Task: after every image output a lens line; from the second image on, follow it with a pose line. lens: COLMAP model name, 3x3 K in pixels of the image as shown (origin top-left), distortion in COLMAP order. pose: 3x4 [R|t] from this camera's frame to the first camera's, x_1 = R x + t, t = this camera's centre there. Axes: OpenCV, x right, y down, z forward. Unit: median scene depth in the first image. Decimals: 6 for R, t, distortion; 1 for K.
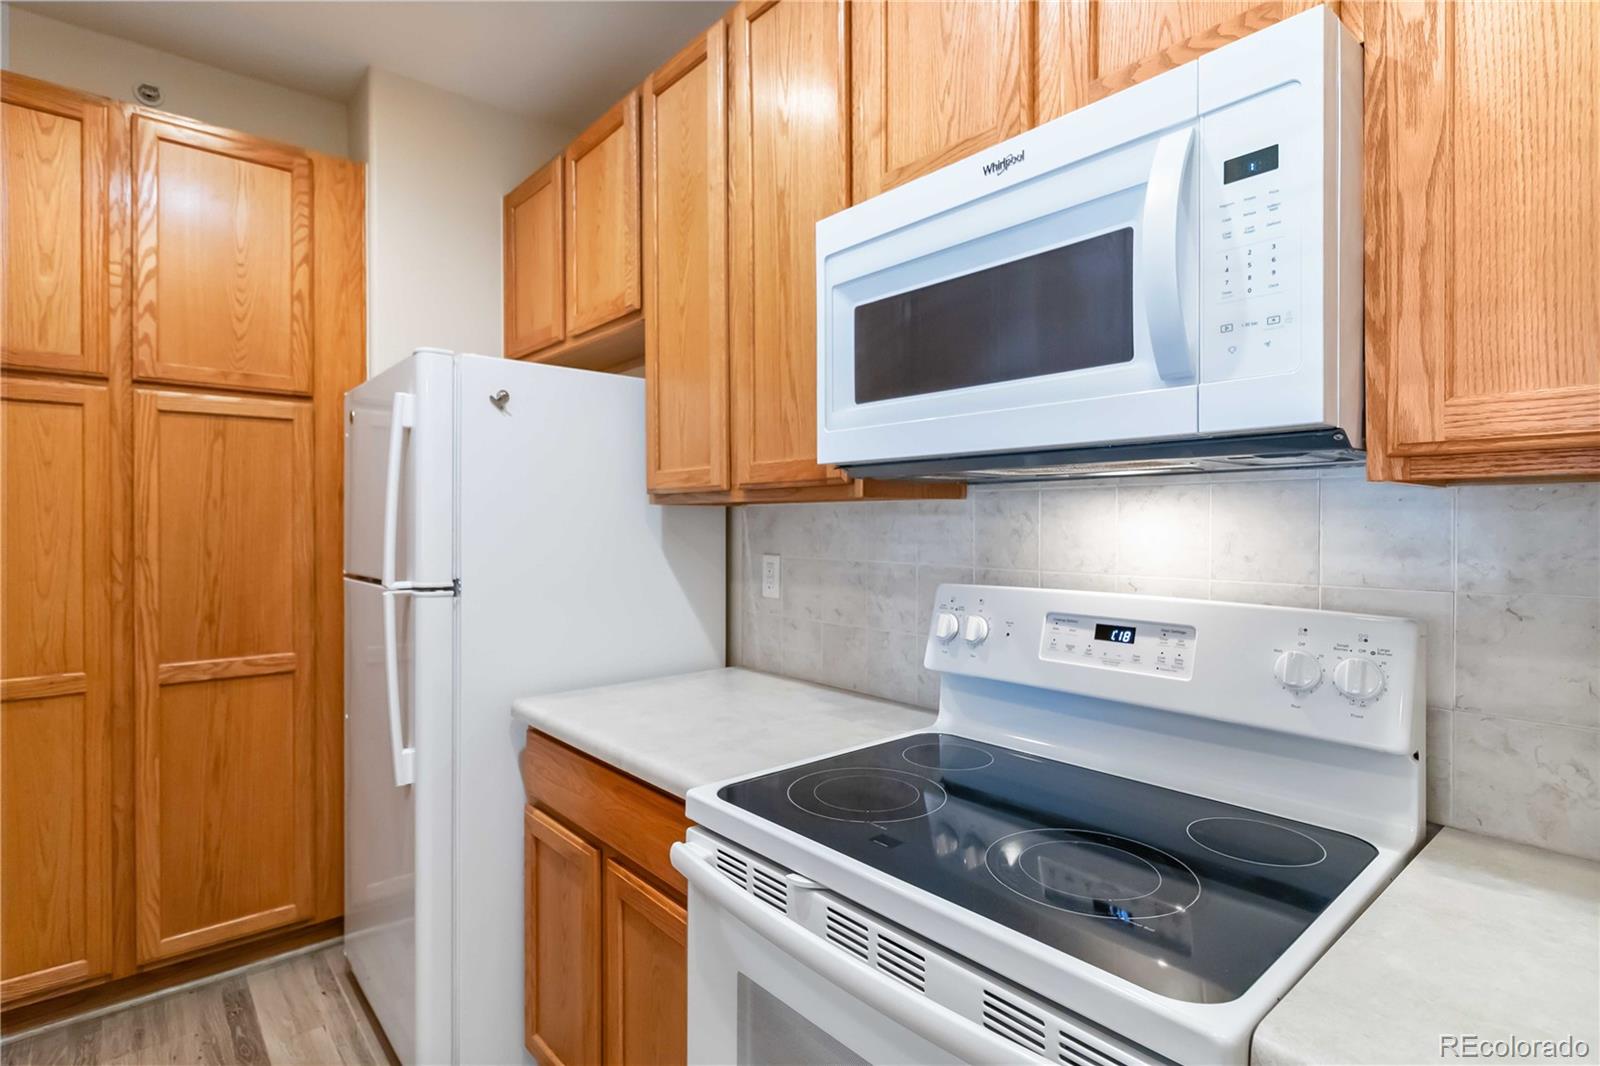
lens RADIAL K [[793.9, 0, 801.1], [0, 793.9, 526.5], [0, 0, 1]] dist [-0.001022, -0.000782]
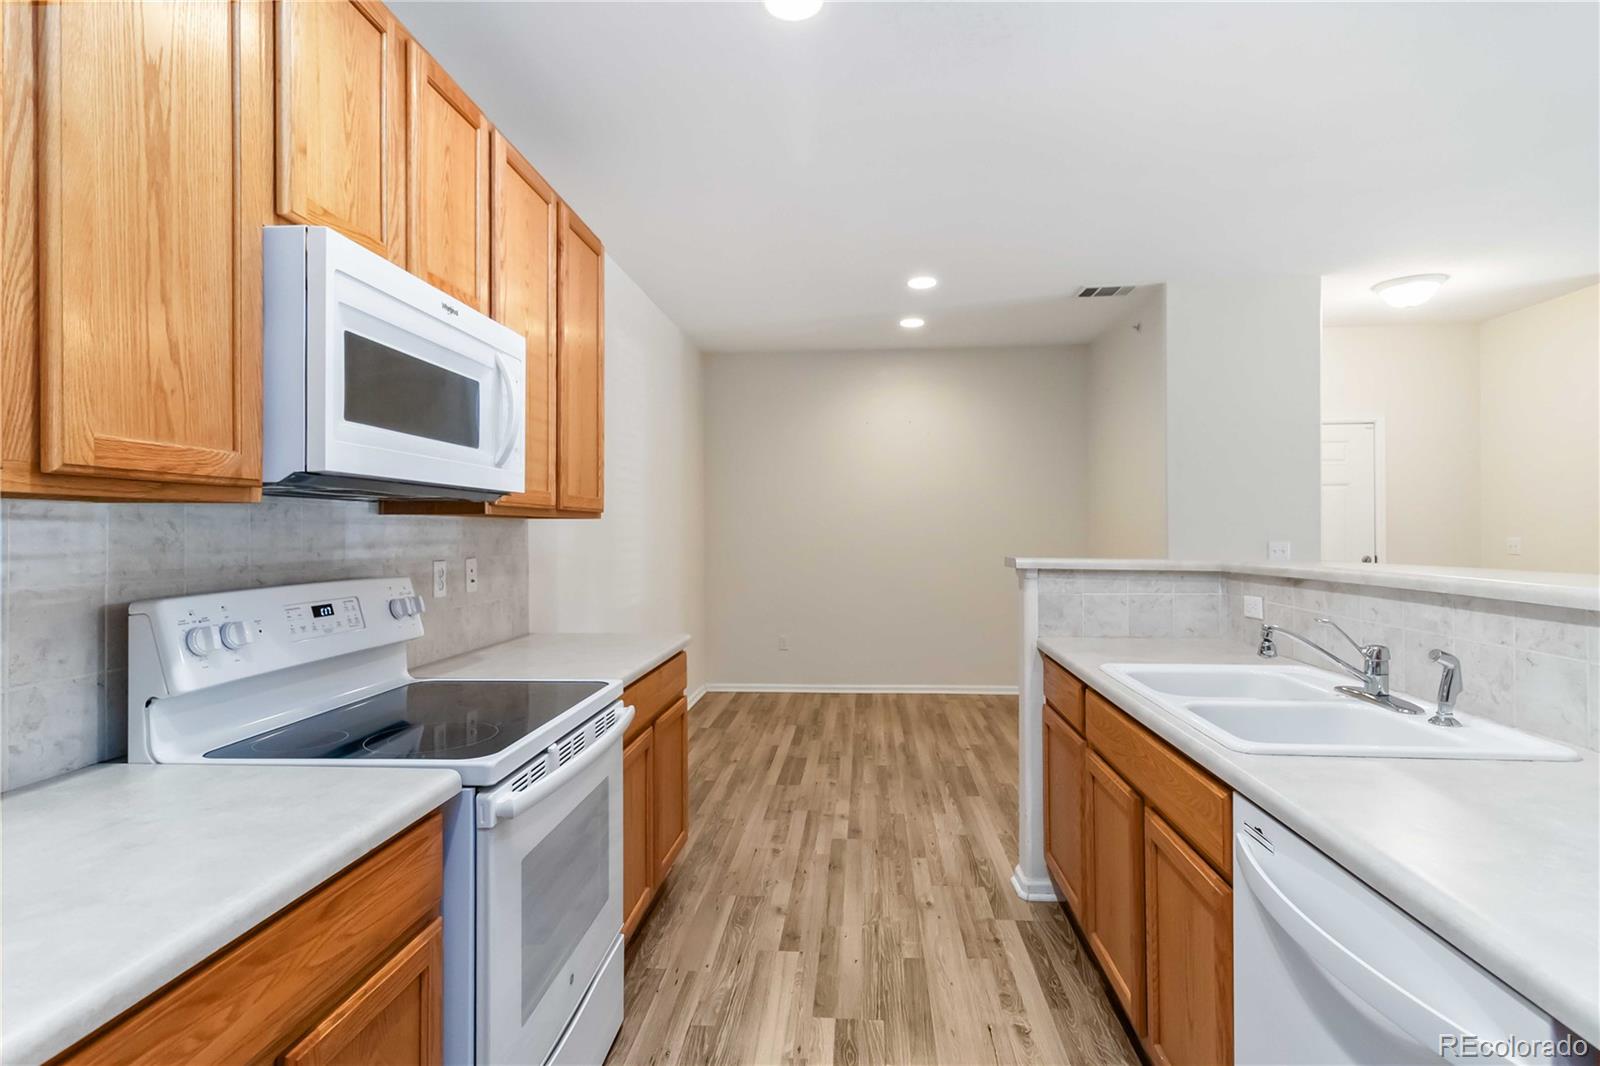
lens RADIAL K [[760.3, 0, 802.4], [0, 760.3, 525.3], [0, 0, 1]] dist [-0.002017, -0.000232]
pose [[-0.701994, 0.009699, 0.712117, -0.828871], [0.009574, 0.999945, -0.004182, -0.000660], [-0.712118, 0.003882, -0.702049, 0.966358]]
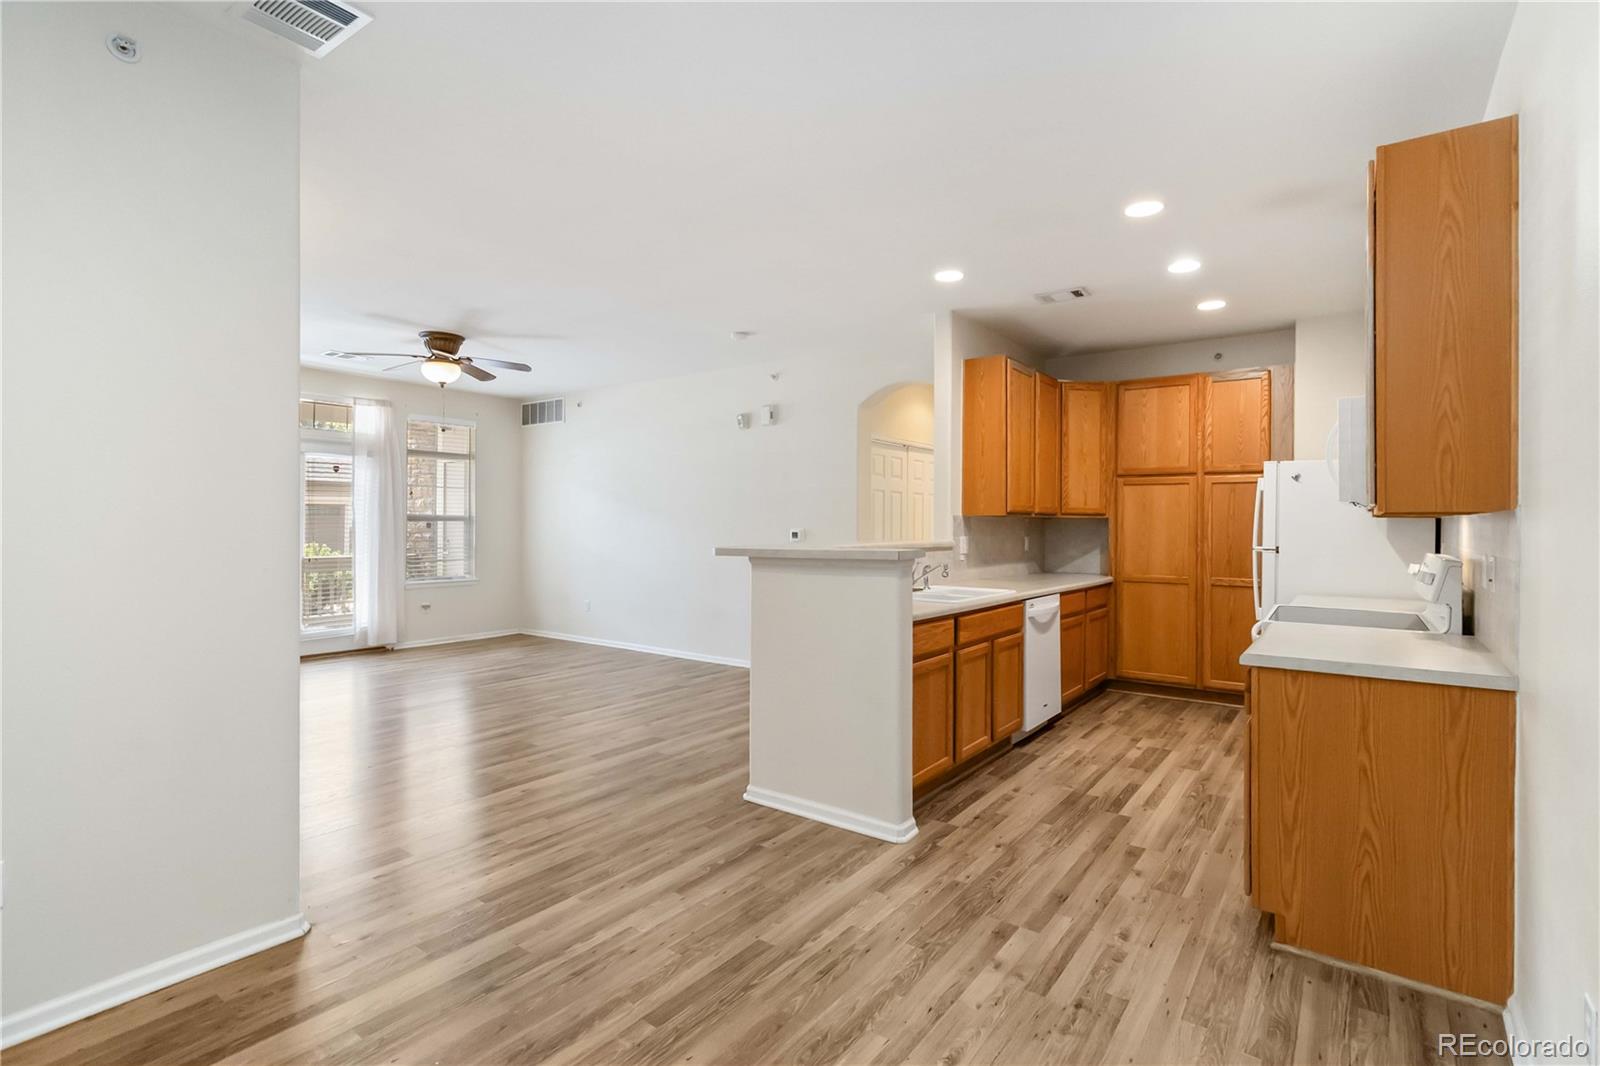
lens RADIAL K [[760.3, 0, 802.4], [0, 760.3, 525.3], [0, 0, 1]] dist [-0.002017, -0.000232]
pose [[0.218521, 0.006000, -0.975814, 1.731797], [-0.008568, 0.999954, 0.004230, -0.002567], [0.975795, 0.007436, 0.218563, -1.134542]]
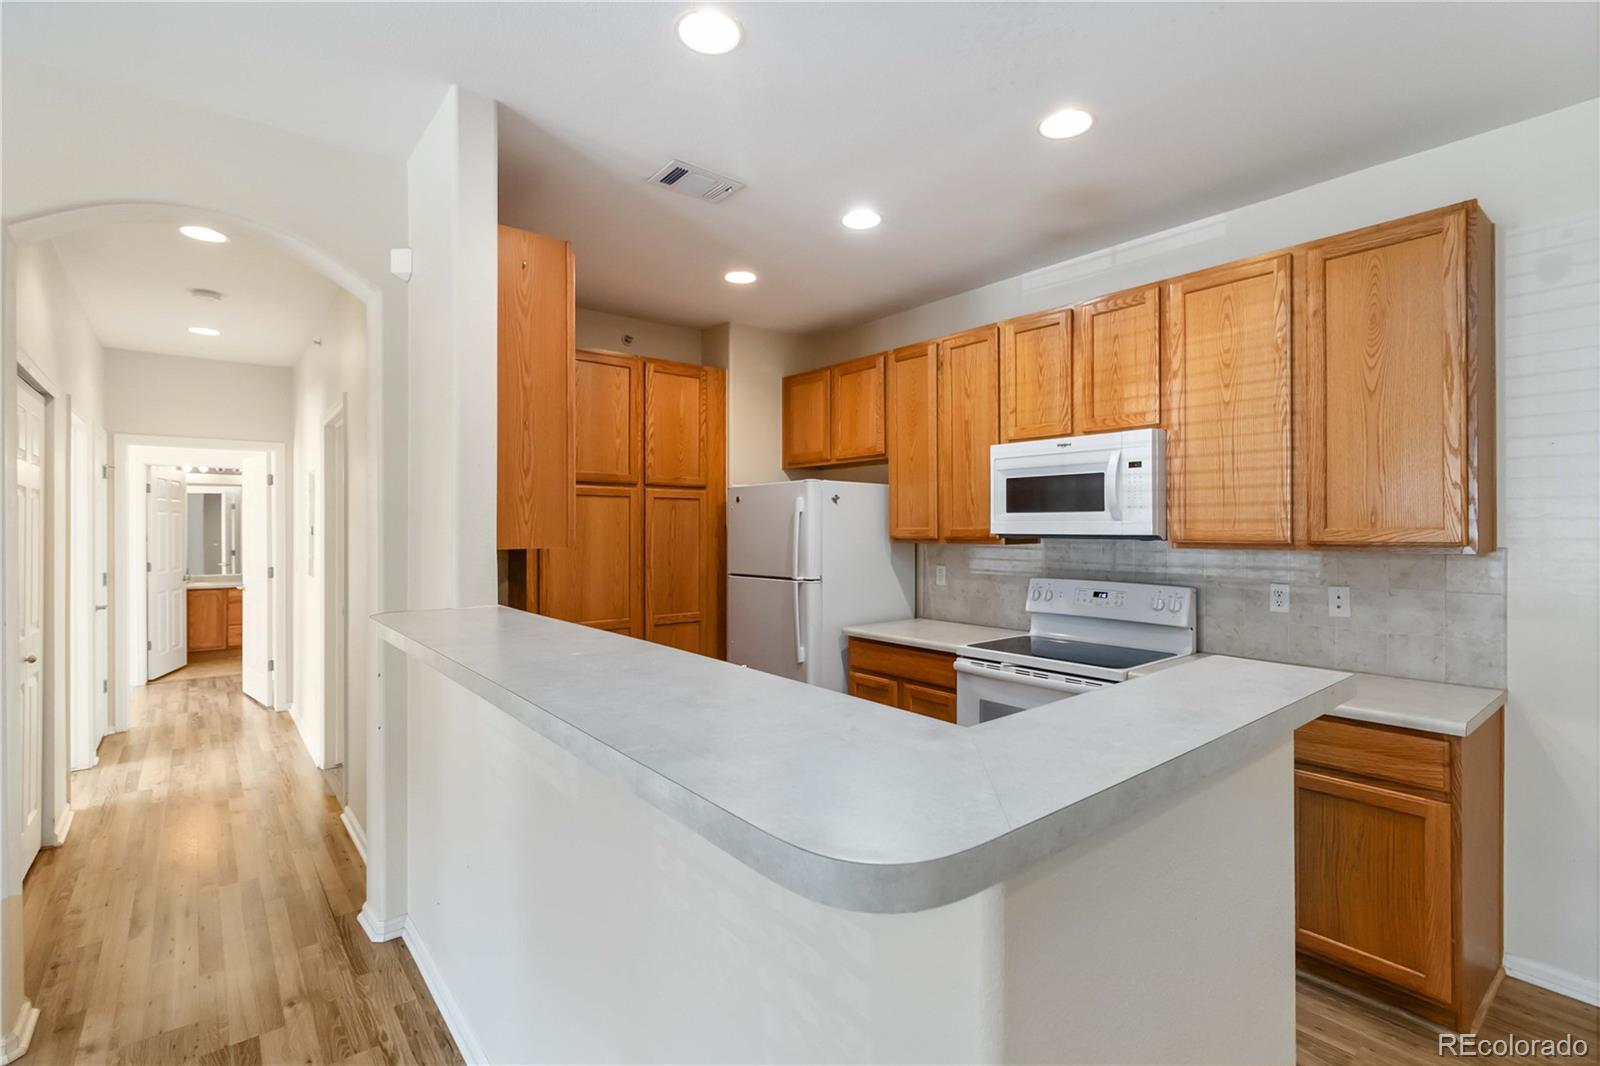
lens RADIAL K [[731.4, 0, 800.0], [0, 731.4, 533.0], [0, 0, 1]] dist [0.000158, -0.000121]
pose [[0.999632, 0.000996, -0.027104, -0.444030], [-0.001024, 0.999999, -0.001034, -0.060176], [0.027103, 0.001062, 0.999632, -1.202347]]
